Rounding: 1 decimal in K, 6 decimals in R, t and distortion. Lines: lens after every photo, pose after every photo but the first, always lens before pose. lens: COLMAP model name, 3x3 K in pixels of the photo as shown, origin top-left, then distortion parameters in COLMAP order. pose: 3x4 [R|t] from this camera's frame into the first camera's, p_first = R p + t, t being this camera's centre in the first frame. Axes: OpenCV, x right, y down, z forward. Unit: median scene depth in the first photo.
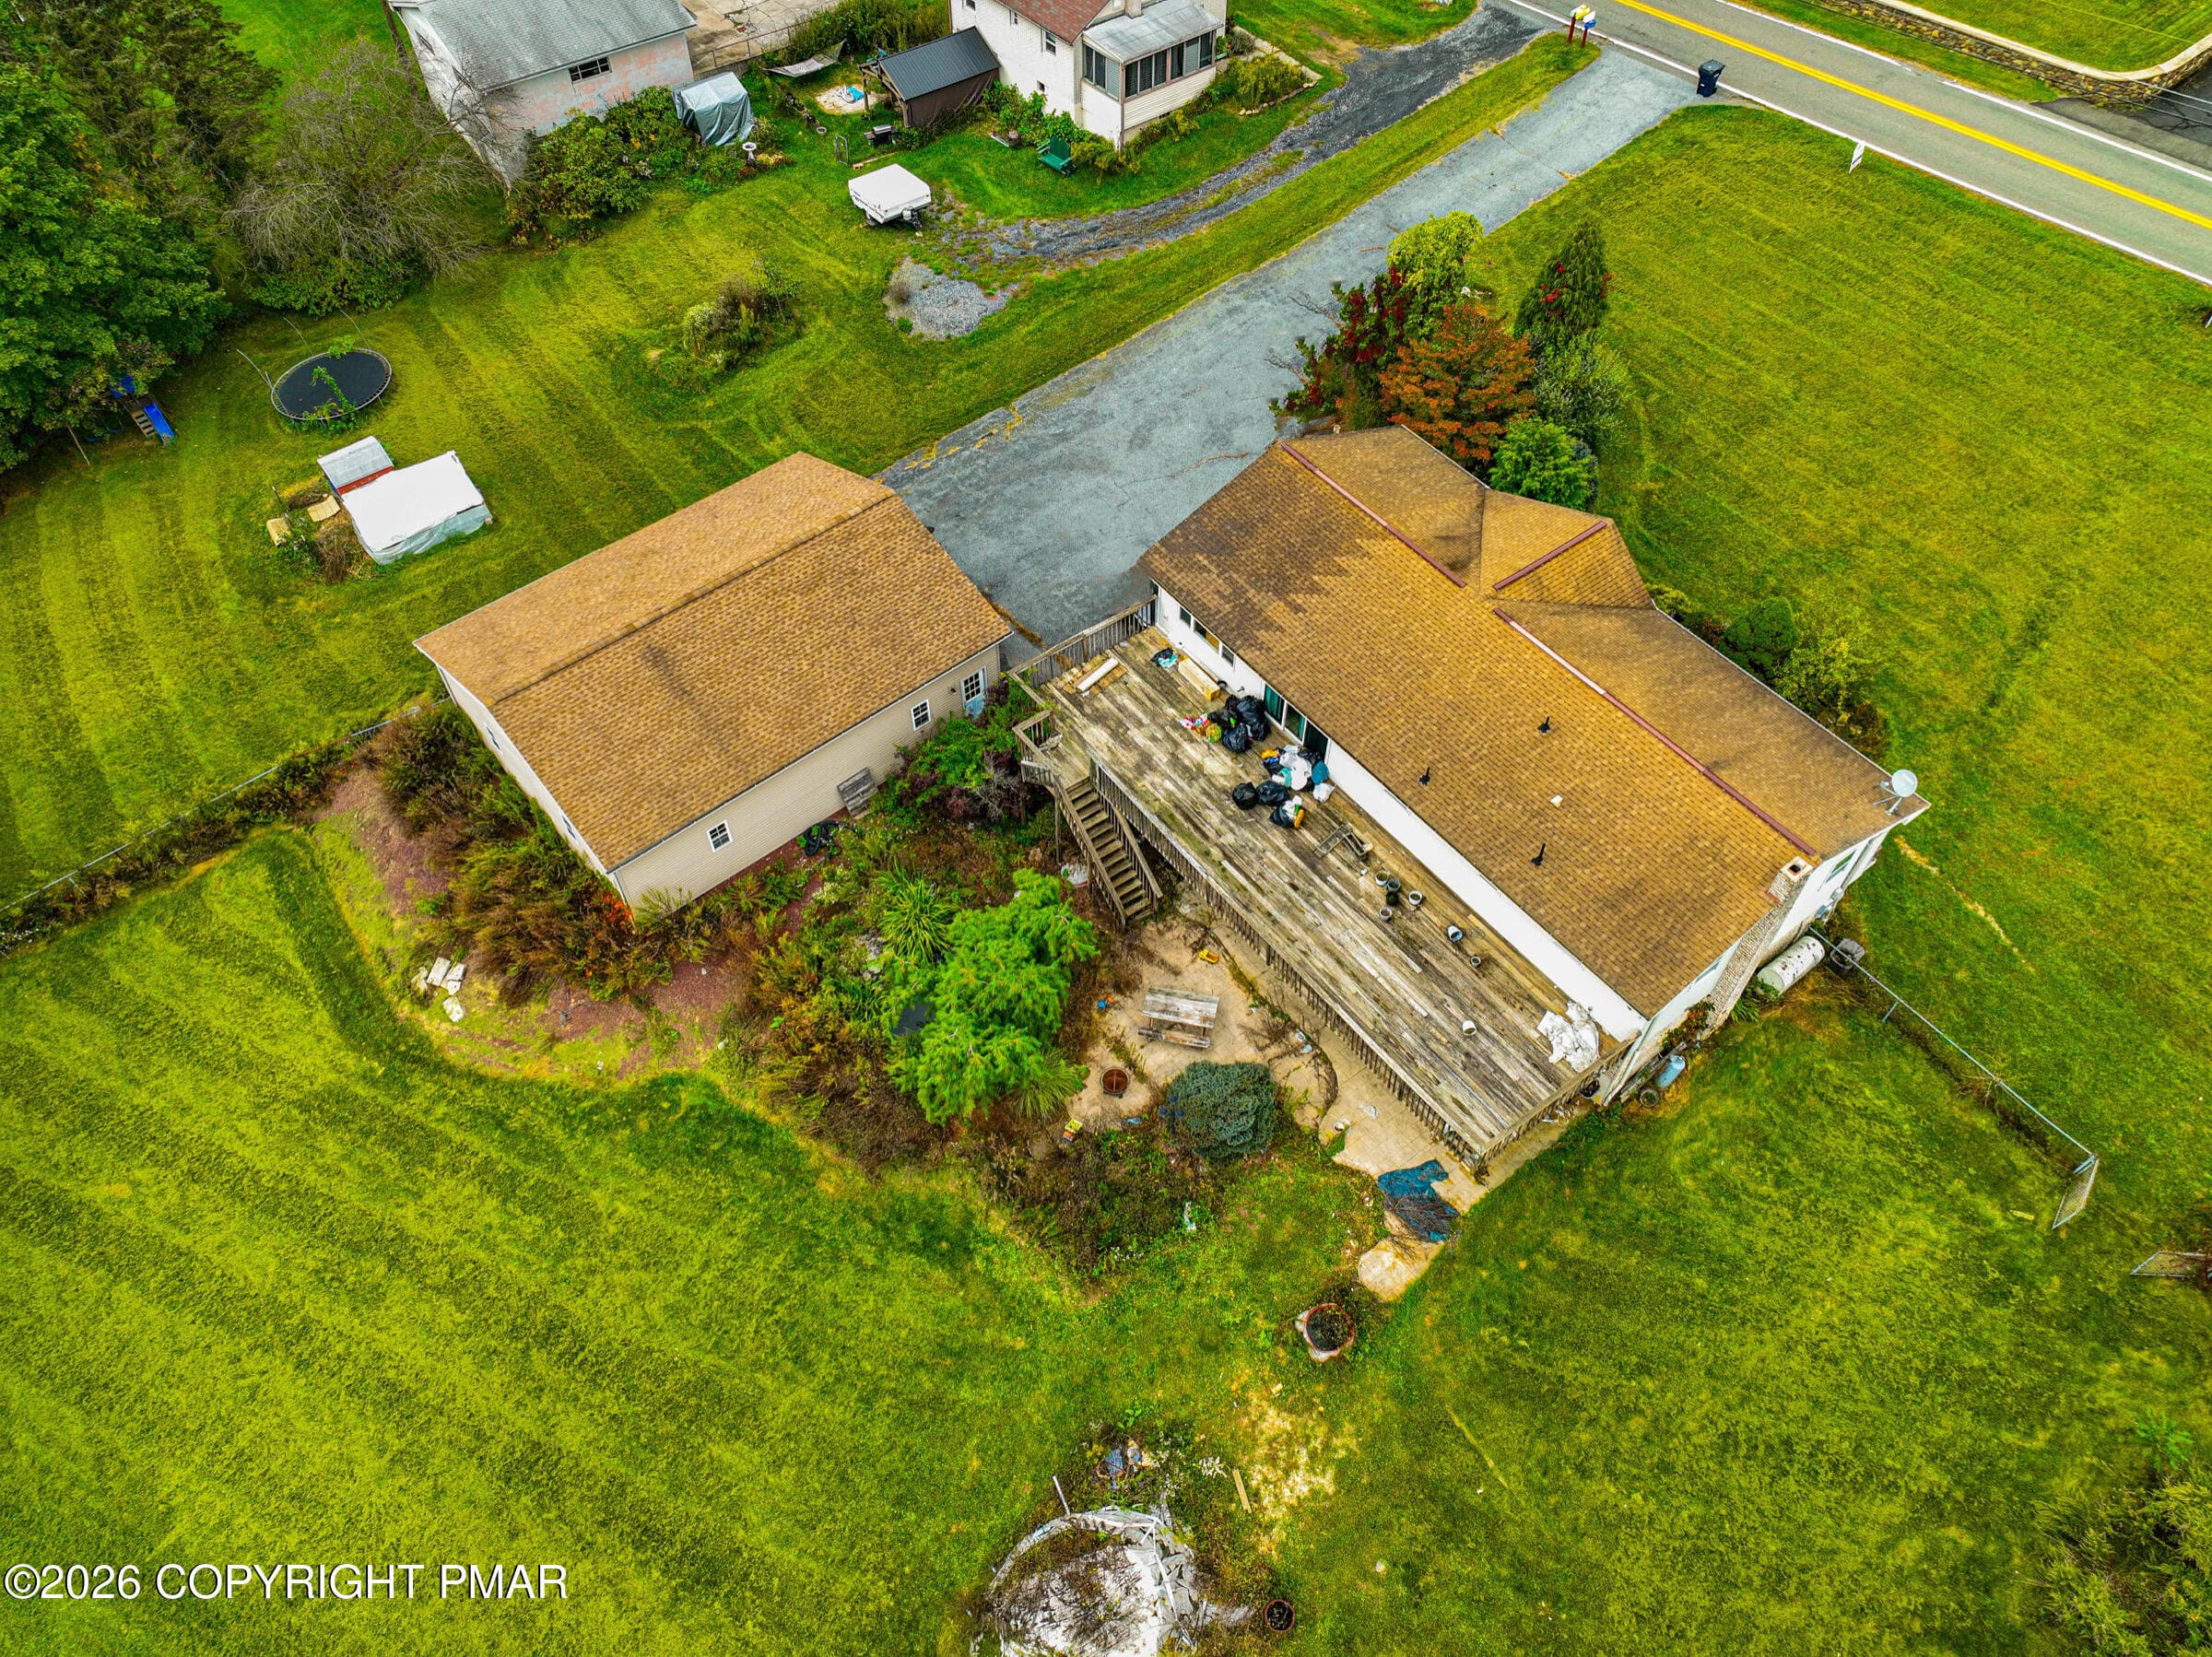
lens RADIAL K [[1547.2, 0, 1109.3], [0, 1547.2, 819.0], [0, 0, 1]] dist [-0.006136, 0.024409]
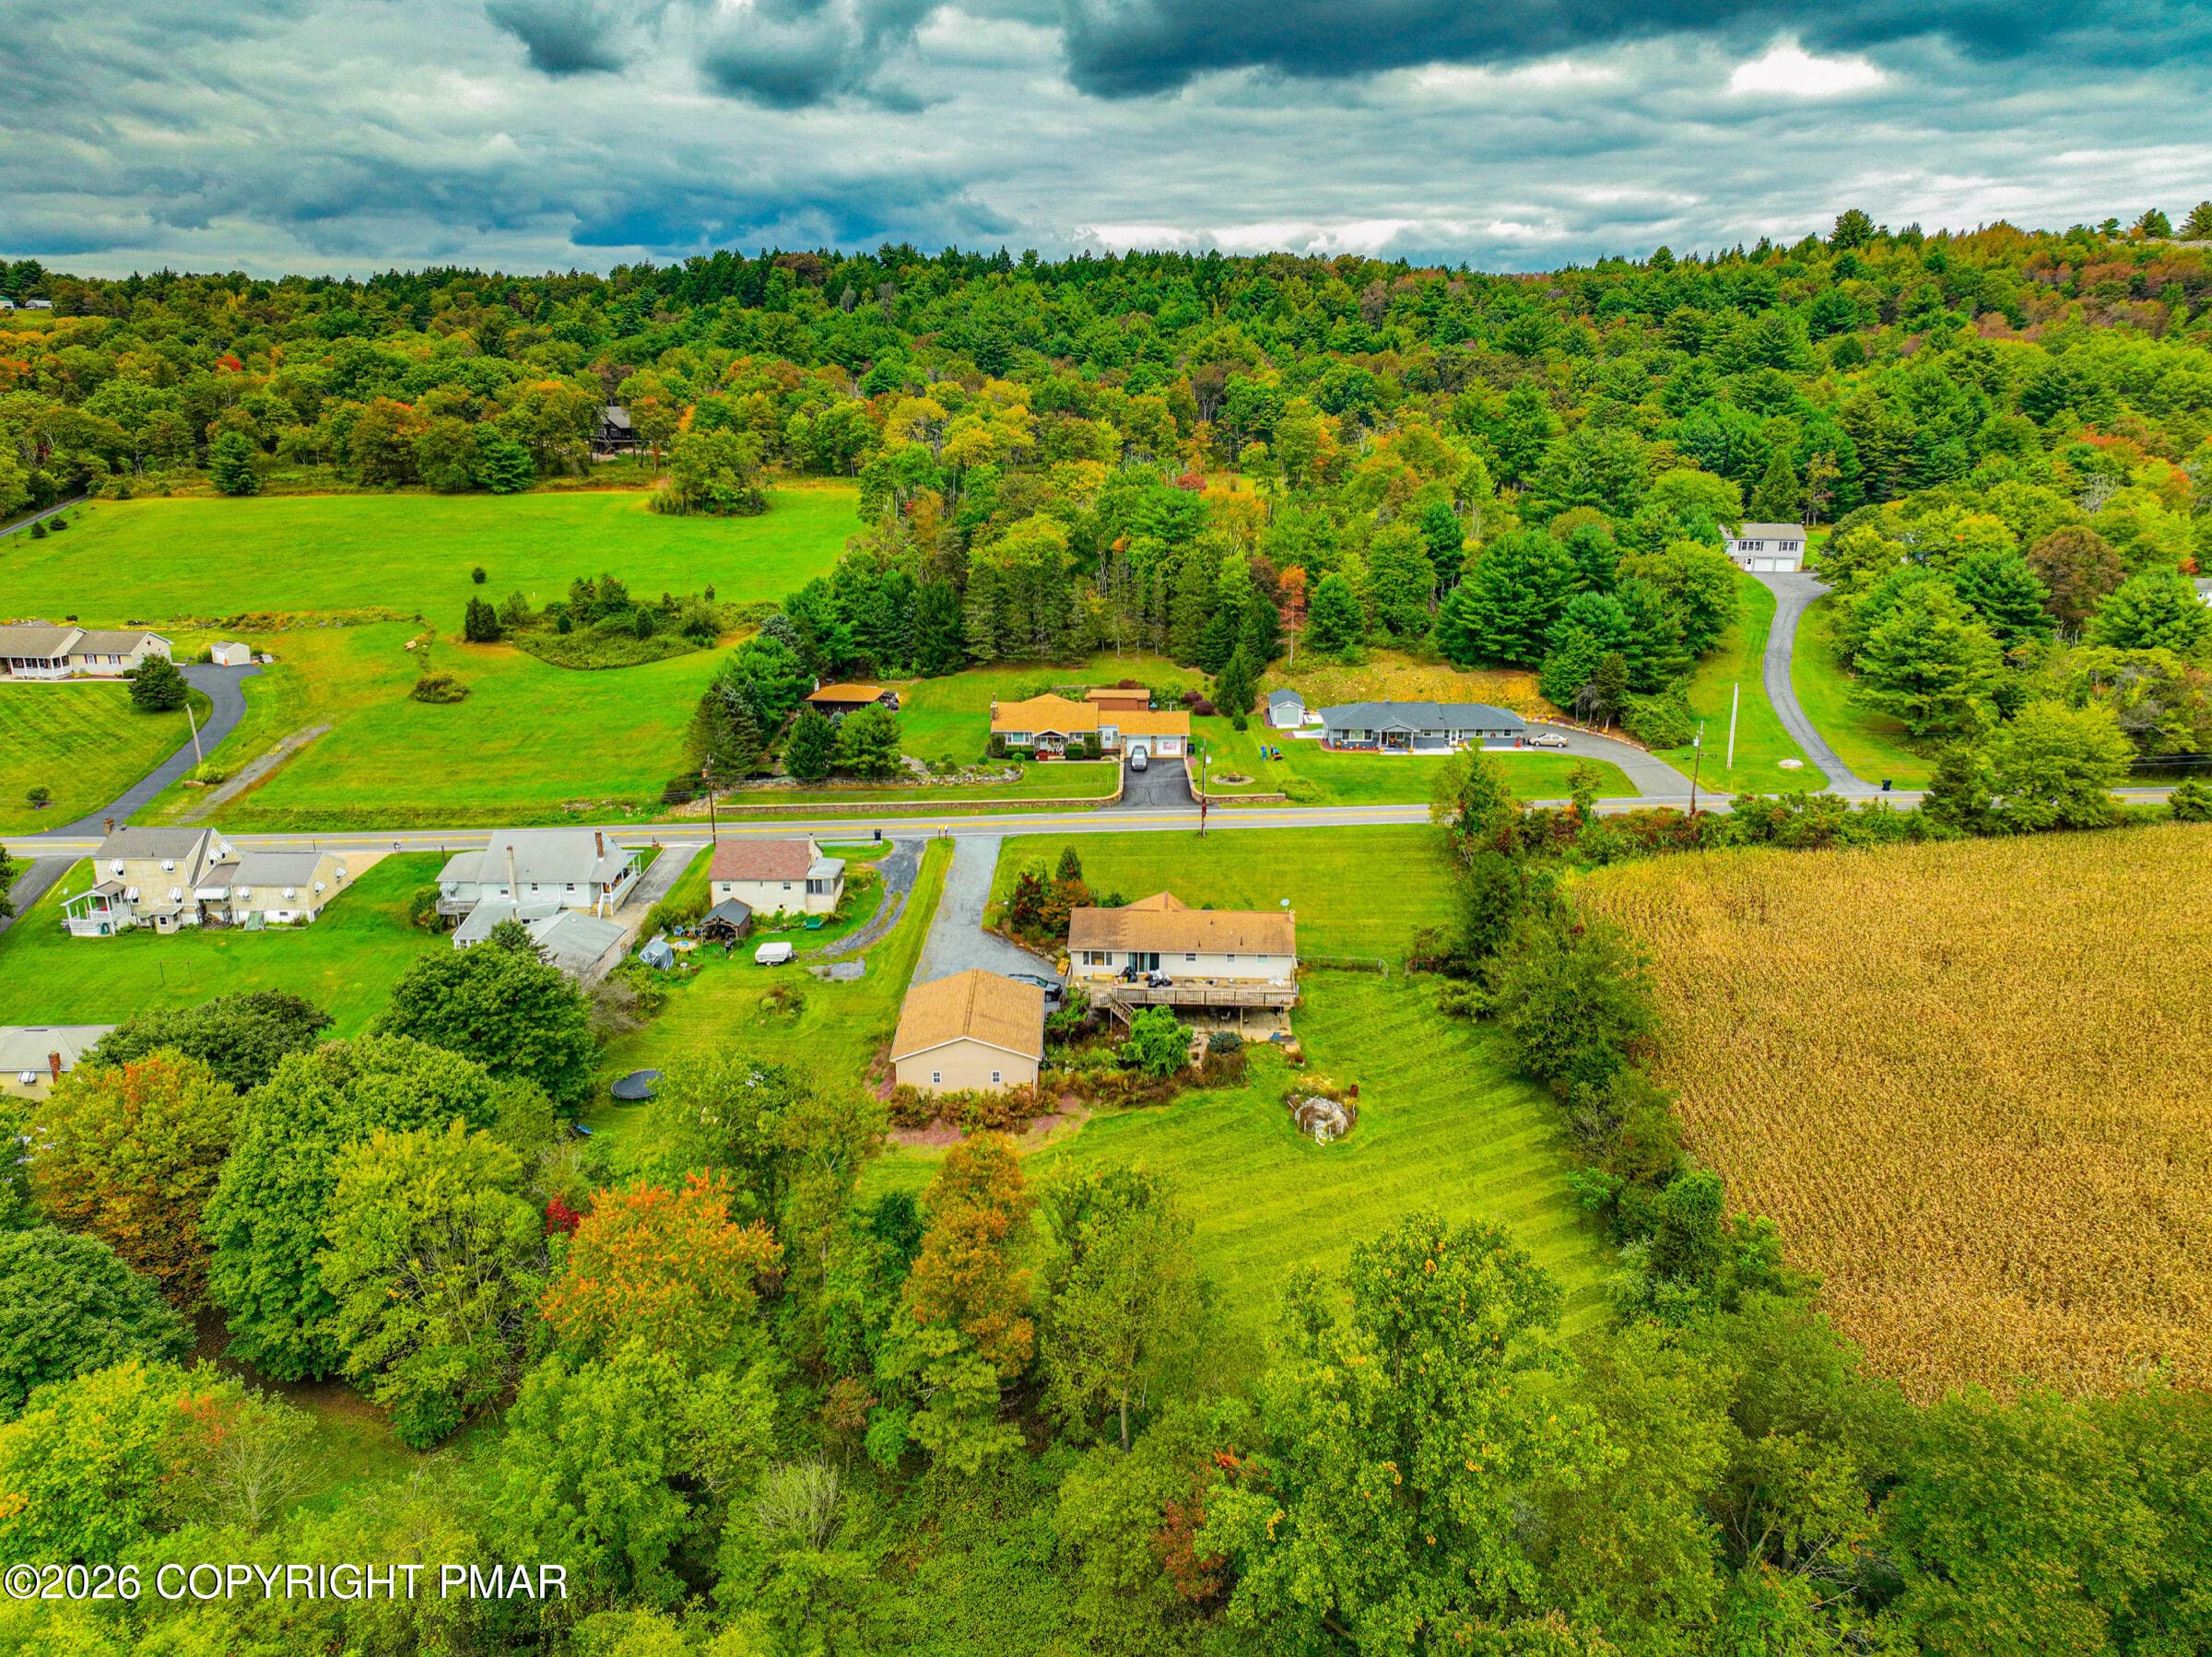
lens RADIAL K [[1547.2, 0, 1108.7], [0, 1547.2, 817.5], [0, 0, 1]] dist [-0.006136, 0.024409]
pose [[0.639256, -0.212479, 0.739057, -2.109766], [0.601639, 0.736756, -0.308578, 0.618109], [-0.478939, 0.641906, 0.598811, -0.980763]]
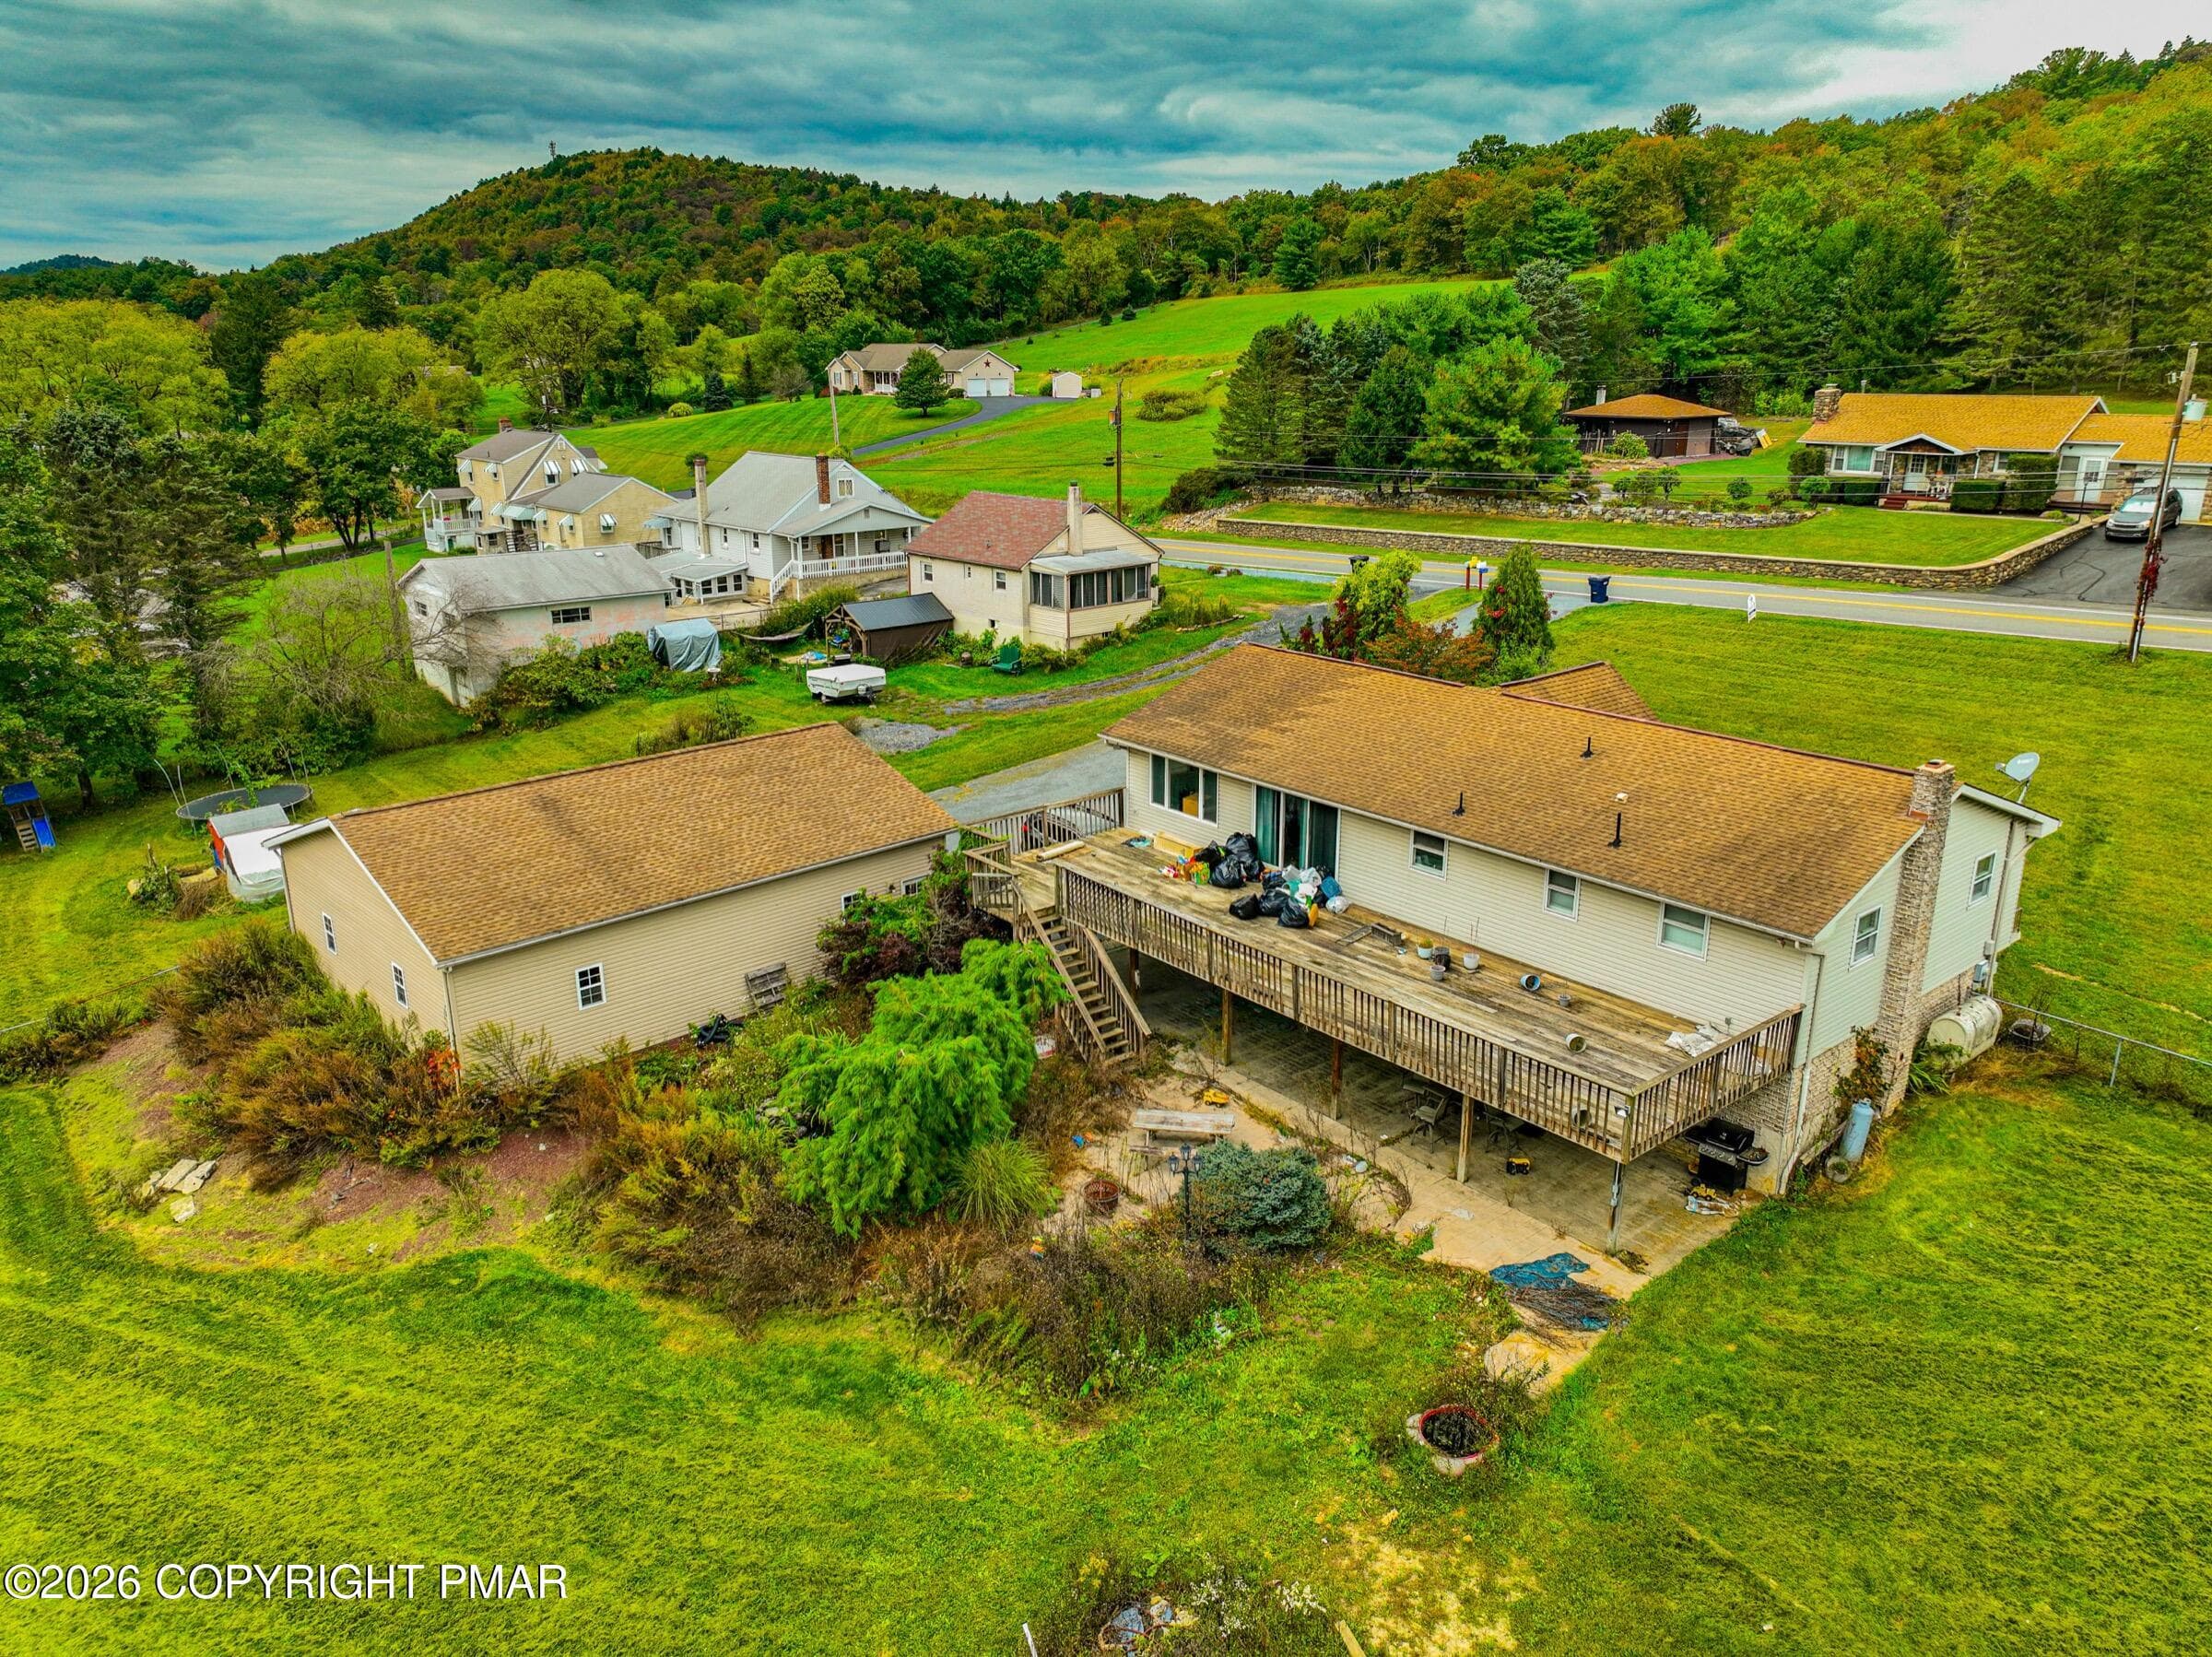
lens RADIAL K [[1547.2, 0, 1109.3], [0, 1547.2, 836.0], [0, 0, 1]] dist [-0.006136, 0.024409]
pose [[0.998860, -0.020229, 0.043242, -0.018734], [0.040986, 0.827825, -0.559487, 0.402413], [-0.024479, 0.560621, 0.827711, 0.292142]]
